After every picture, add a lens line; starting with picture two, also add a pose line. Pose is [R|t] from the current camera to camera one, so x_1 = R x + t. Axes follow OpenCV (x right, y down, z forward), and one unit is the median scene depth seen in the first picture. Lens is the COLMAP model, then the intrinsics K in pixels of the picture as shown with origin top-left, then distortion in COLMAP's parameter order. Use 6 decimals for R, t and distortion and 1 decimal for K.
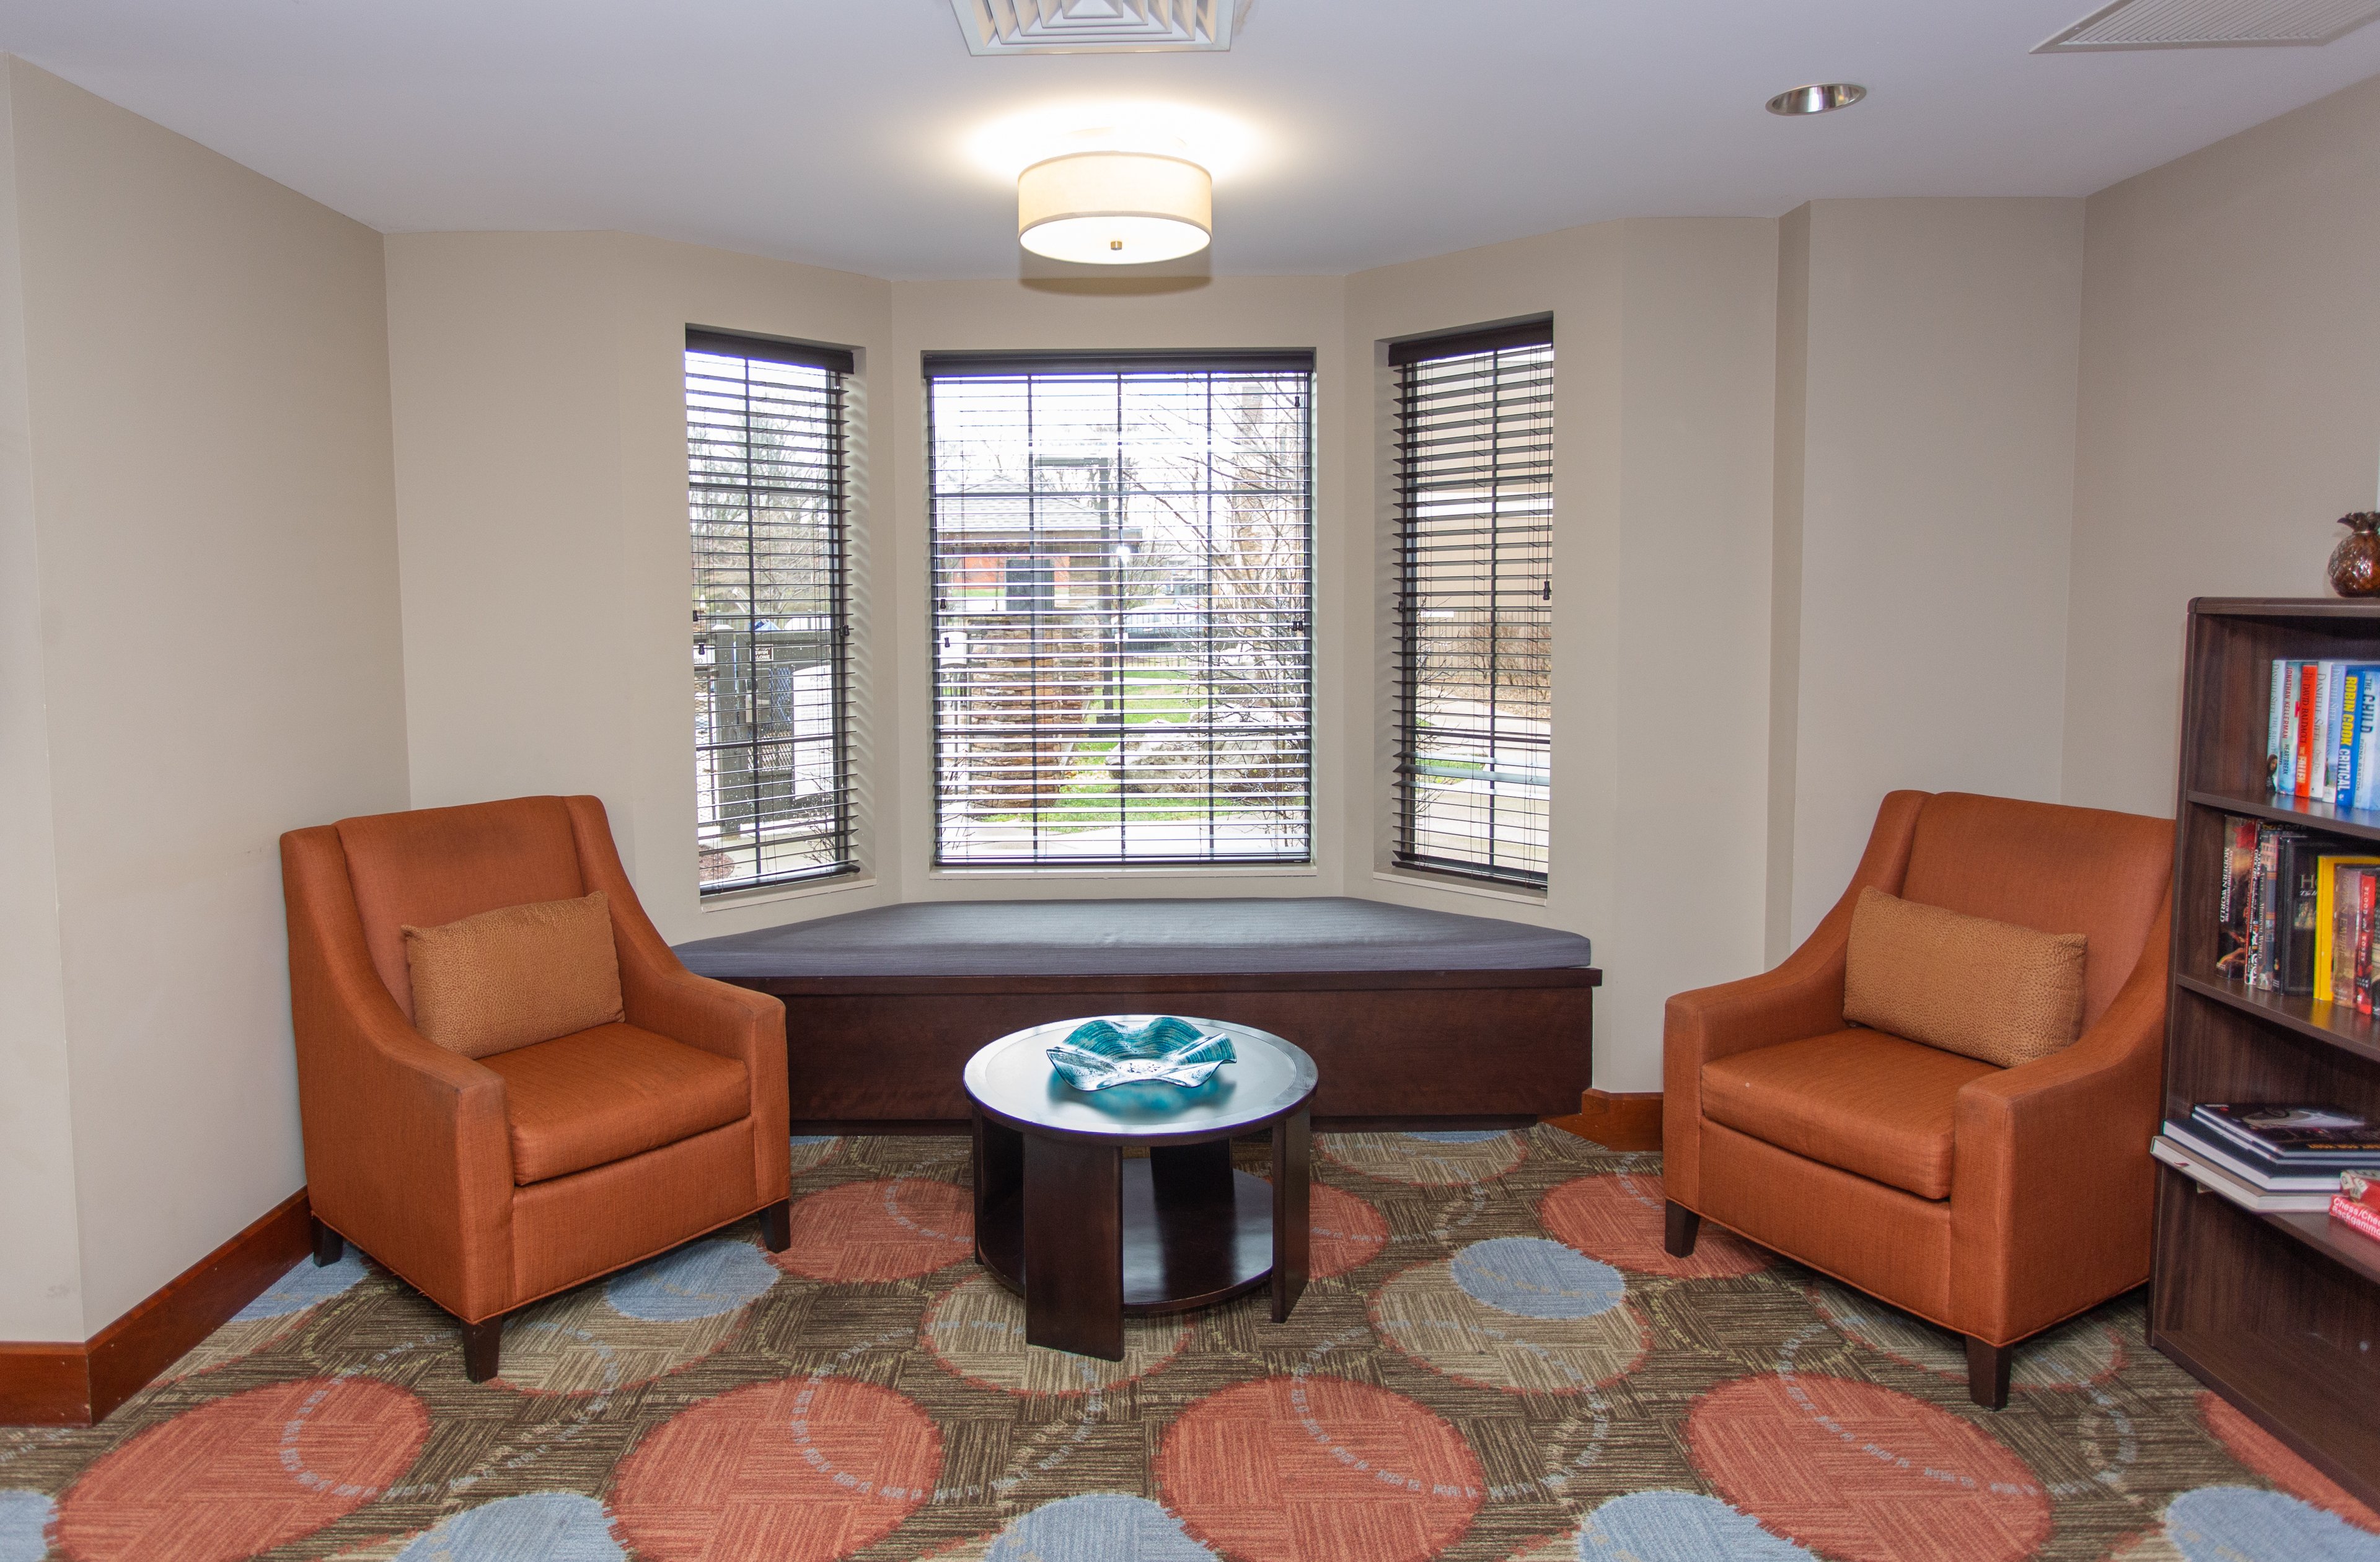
lens RADIAL K [[1410.3, 0, 1186.0], [0, 1410.3, 700.6], [0, 0, 1]] dist [-0.007739, -0.001859]
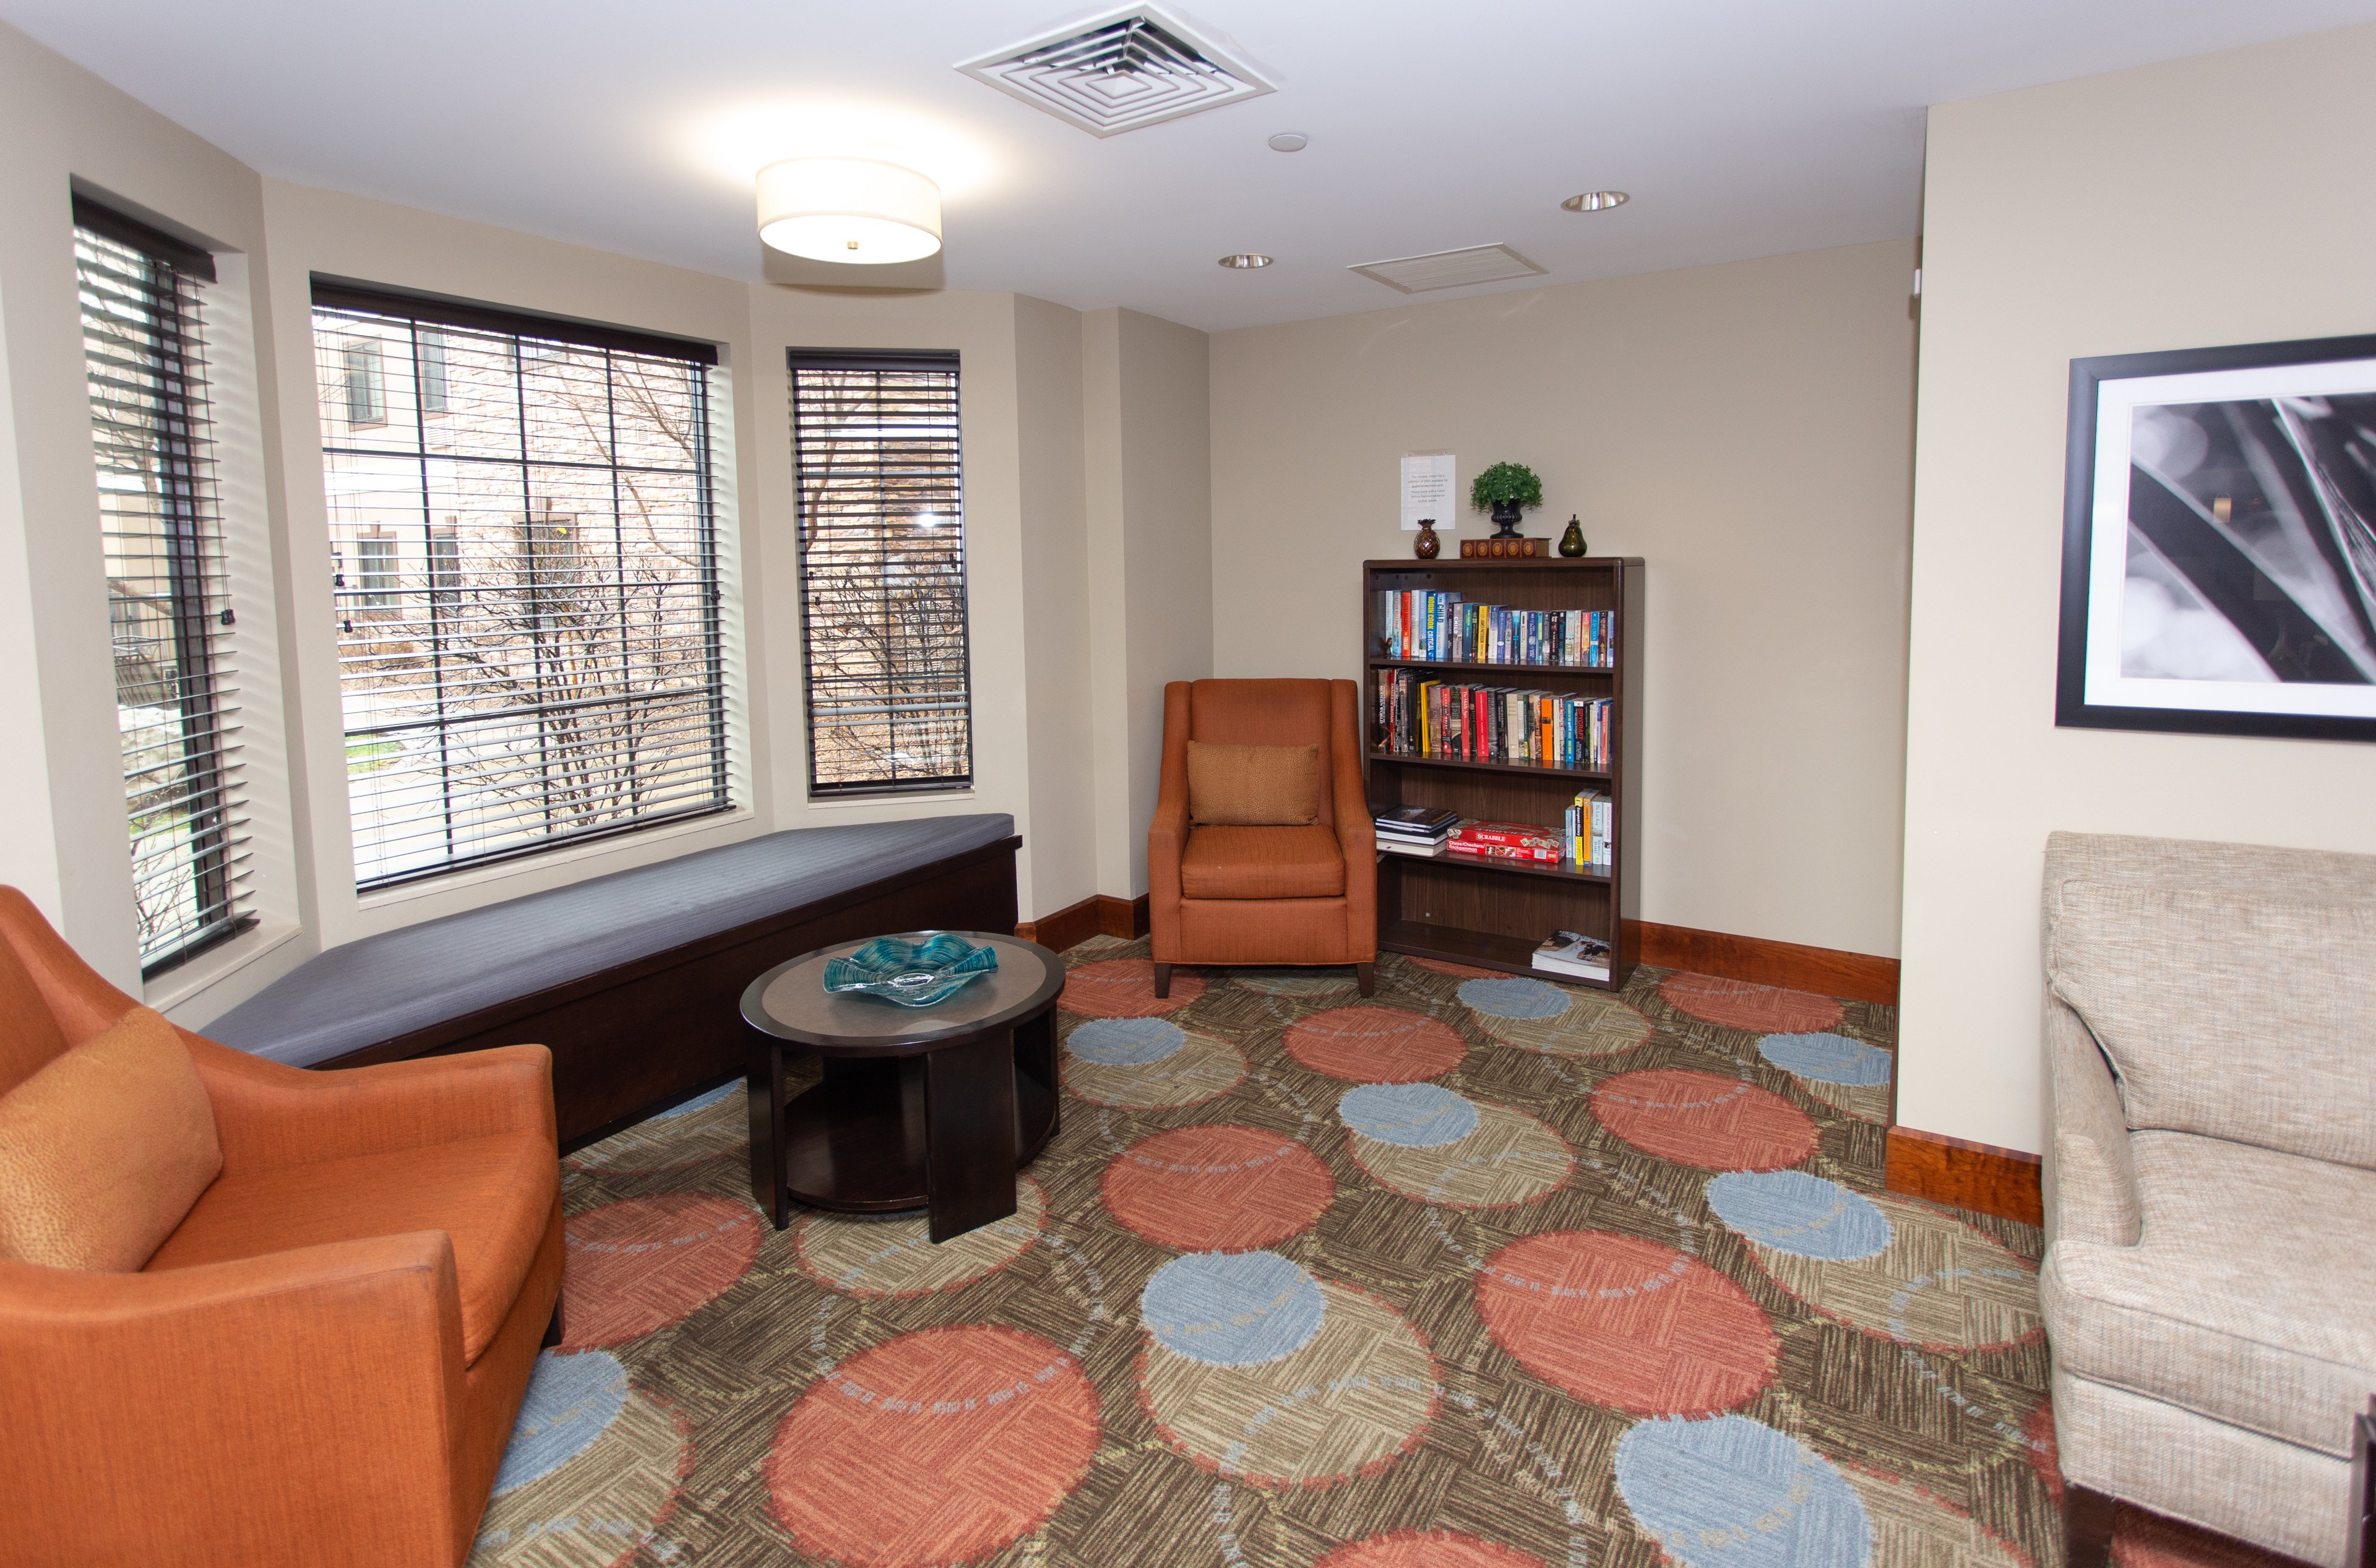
lens RADIAL K [[1131.7, 0, 1188.7], [0, 1131.7, 644.1], [0, 0, 1]] dist [-0.001621, -0.000077]
pose [[0.535903, -0.059185, 0.842203, -0.756184], [0.076624, 0.996833, 0.021295, -0.009225], [-0.840795, 0.053121, 0.538740, 0.359713]]
